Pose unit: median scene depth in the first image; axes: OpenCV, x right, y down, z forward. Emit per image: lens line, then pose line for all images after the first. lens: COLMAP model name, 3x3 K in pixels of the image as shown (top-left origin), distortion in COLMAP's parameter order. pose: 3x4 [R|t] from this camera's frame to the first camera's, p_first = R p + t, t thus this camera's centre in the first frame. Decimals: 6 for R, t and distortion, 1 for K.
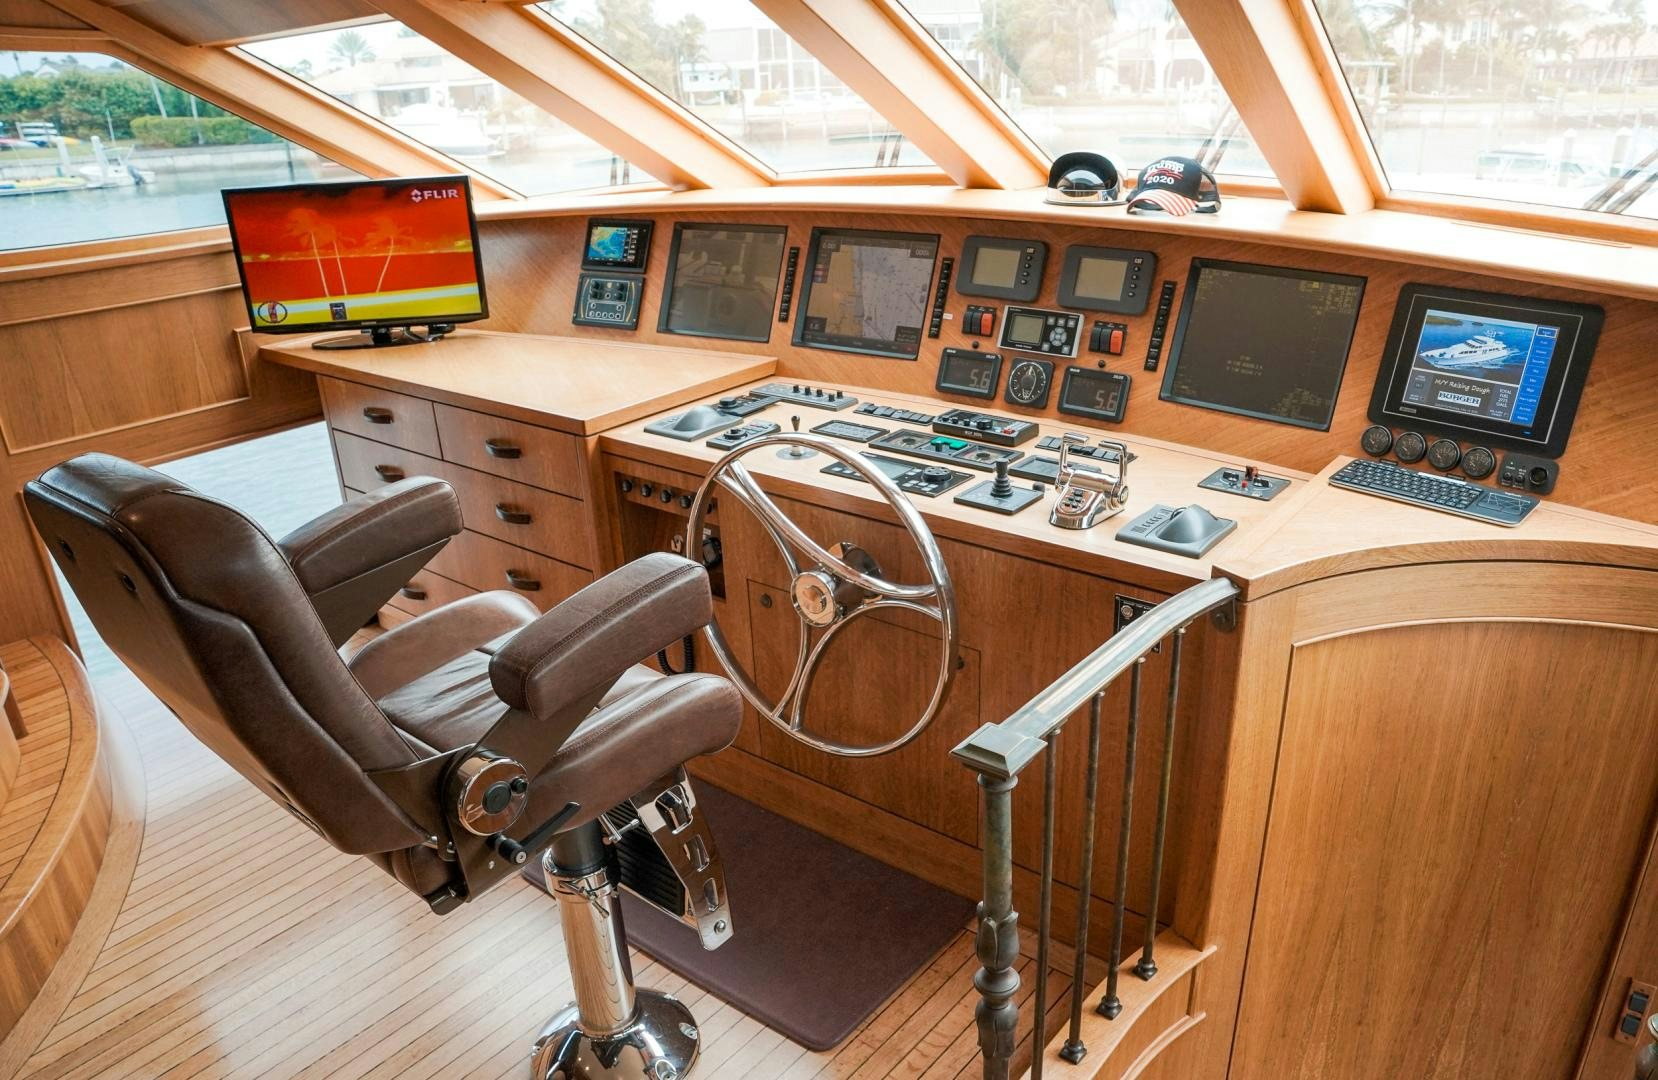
lens RADIAL K [[1165.3, 0, 829.0], [0, 1165.3, 540.0], [0, 0, 1]] dist [-0.183702, 0.145080]
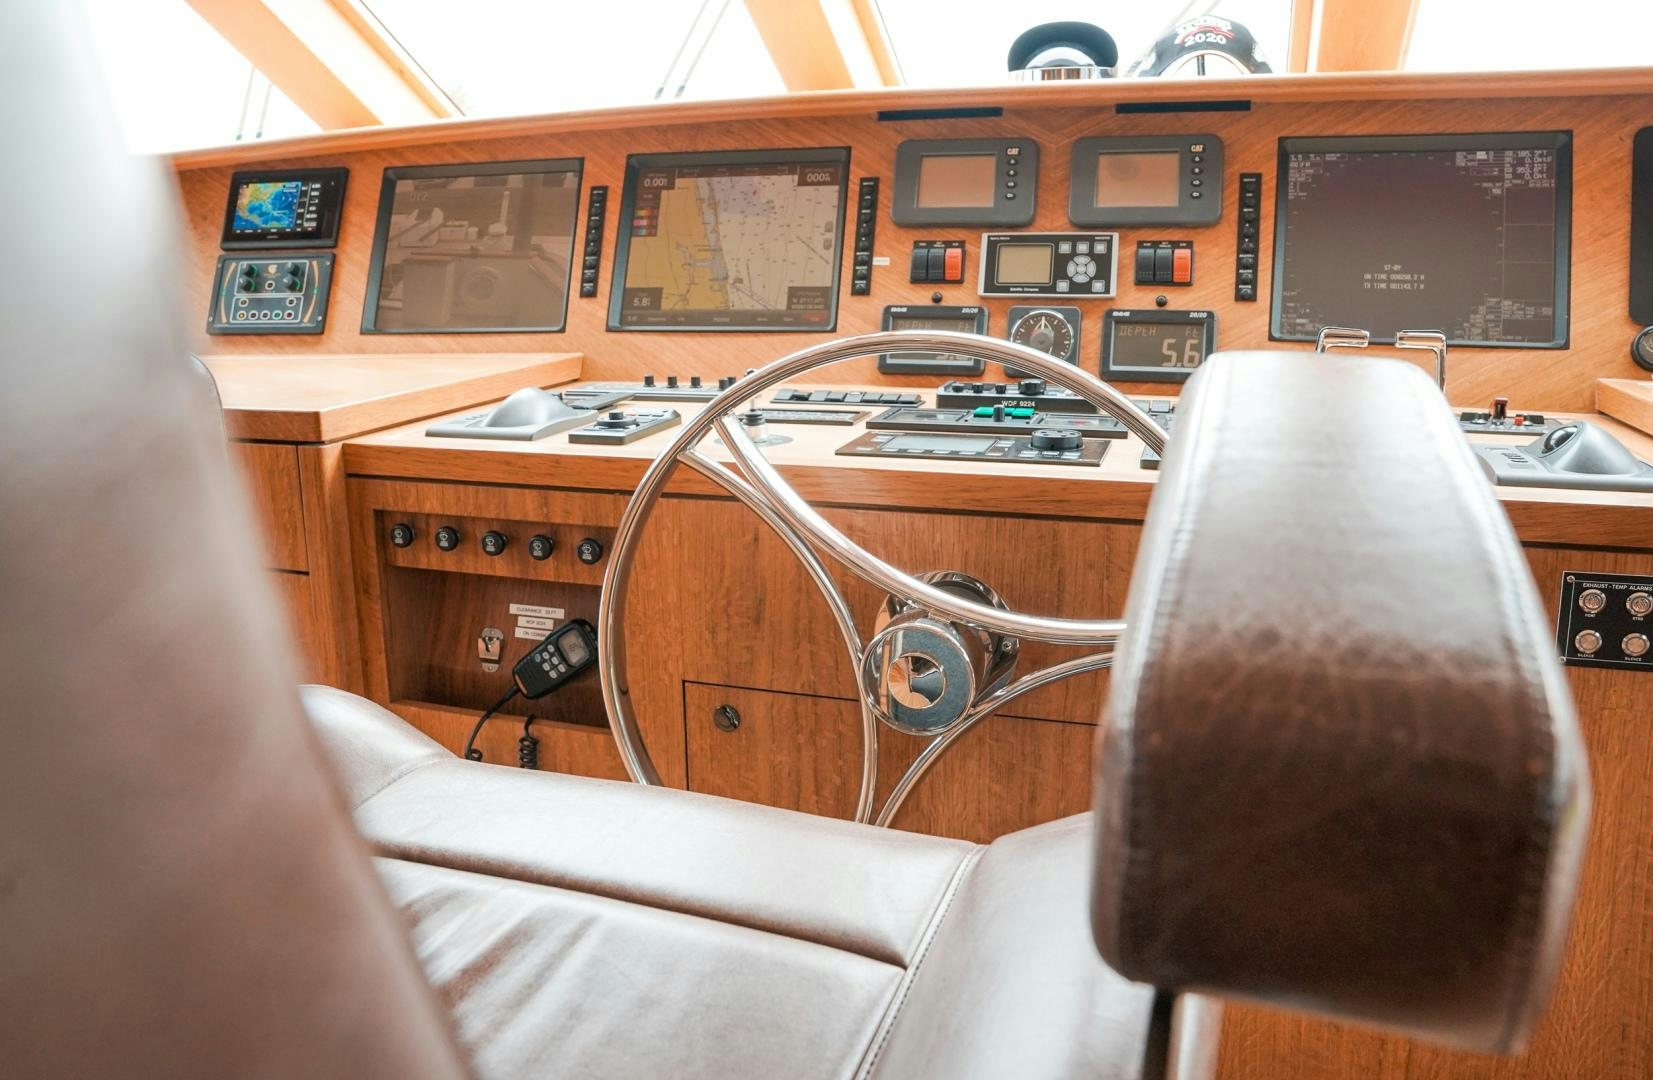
lens RADIAL K [[1236.3, 0, 758.2], [0, 1236.3, 476.3], [0, 0, 1]] dist [-0.175975, 0.122326]
pose [[0.947039, -0.040115, 0.318603, -0.199801], [0.105167, 0.976195, -0.189692, 0.049835], [-0.303409, 0.213153, 0.928714, 0.443488]]
